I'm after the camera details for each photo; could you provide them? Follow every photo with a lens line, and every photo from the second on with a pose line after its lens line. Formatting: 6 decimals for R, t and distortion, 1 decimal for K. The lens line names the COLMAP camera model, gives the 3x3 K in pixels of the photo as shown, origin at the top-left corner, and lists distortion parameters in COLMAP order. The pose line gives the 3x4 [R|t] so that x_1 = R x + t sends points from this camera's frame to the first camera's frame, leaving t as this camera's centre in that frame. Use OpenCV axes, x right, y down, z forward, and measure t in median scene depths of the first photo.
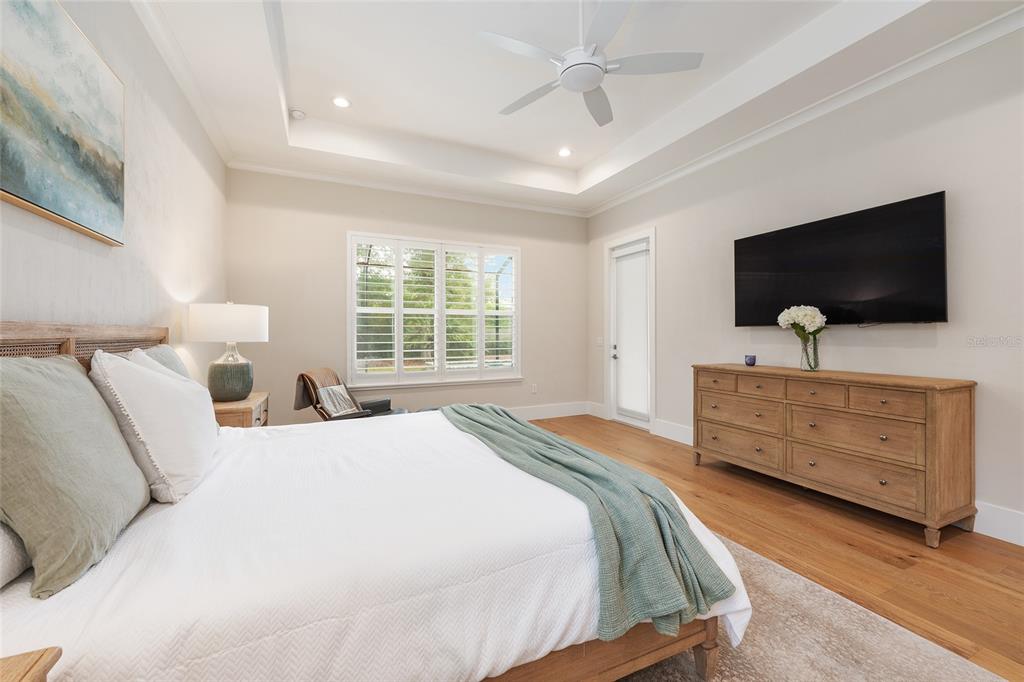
lens RADIAL K [[409.5, 0, 515.9], [0, 409.5, 339.5], [0, 0, 1]] dist [0.000233, -0.000042]
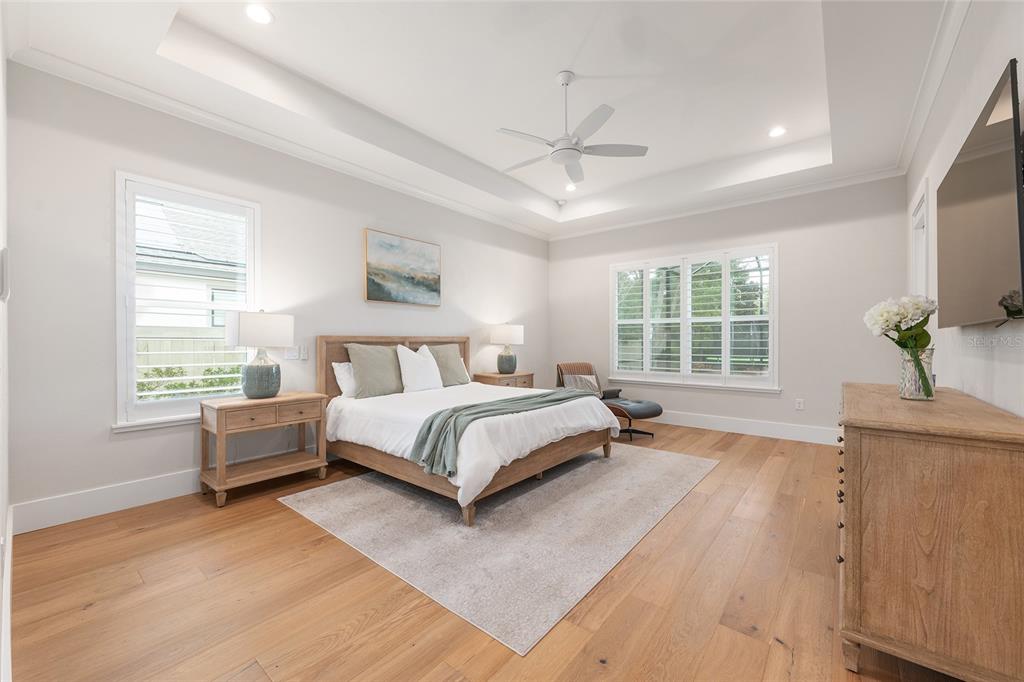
lens RADIAL K [[409.5, 0, 515.9], [0, 409.5, 339.5], [0, 0, 1]] dist [0.000233, -0.000042]
pose [[0.433607, -0.004761, -0.901090, 0.616164], [-0.013396, 0.999841, -0.011729, 0.004035], [0.901003, 0.017157, 0.433474, 0.110789]]
